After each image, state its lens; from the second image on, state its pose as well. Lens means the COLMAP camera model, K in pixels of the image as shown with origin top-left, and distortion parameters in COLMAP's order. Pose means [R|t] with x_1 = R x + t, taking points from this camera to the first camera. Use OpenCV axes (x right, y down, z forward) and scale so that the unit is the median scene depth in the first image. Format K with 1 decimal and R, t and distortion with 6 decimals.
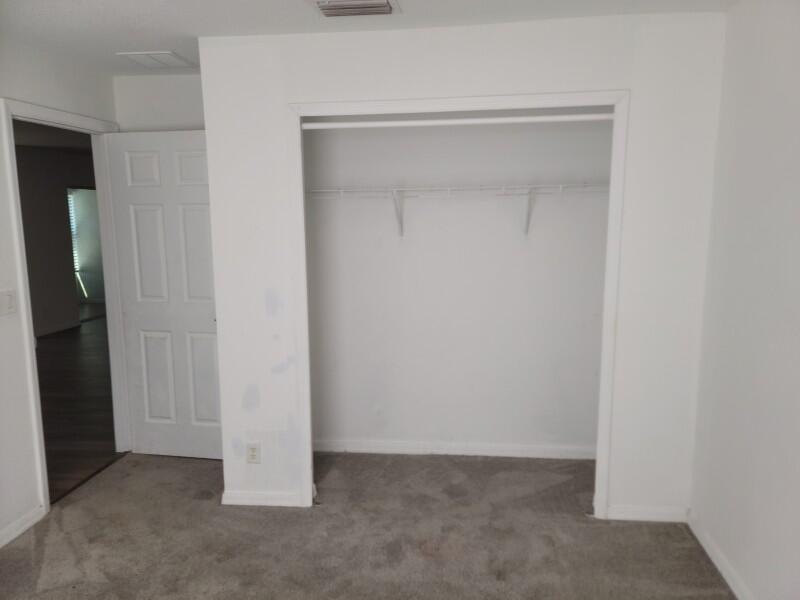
lens RADIAL K [[573.5, 0, 400.0], [0, 573.5, 300.0], [0, 0, 1]] dist [0.089279, -0.092531]
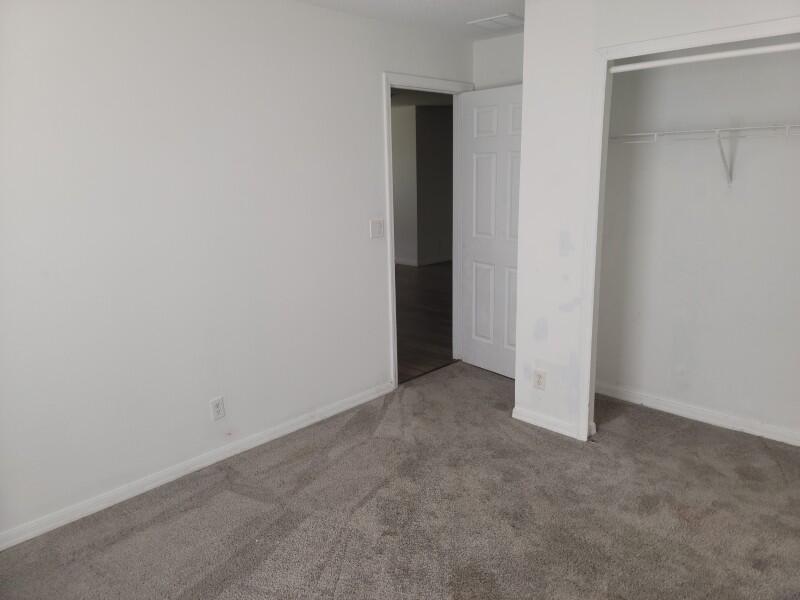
lens RADIAL K [[573.5, 0, 400.0], [0, 573.5, 300.0], [0, 0, 1]] dist [0.089279, -0.092531]
pose [[0.786400, 0.138660, -0.601954, 0.184002], [-0.083778, 0.989418, 0.118463, 0.003836], [0.612010, -0.042729, 0.789695, -0.033140]]
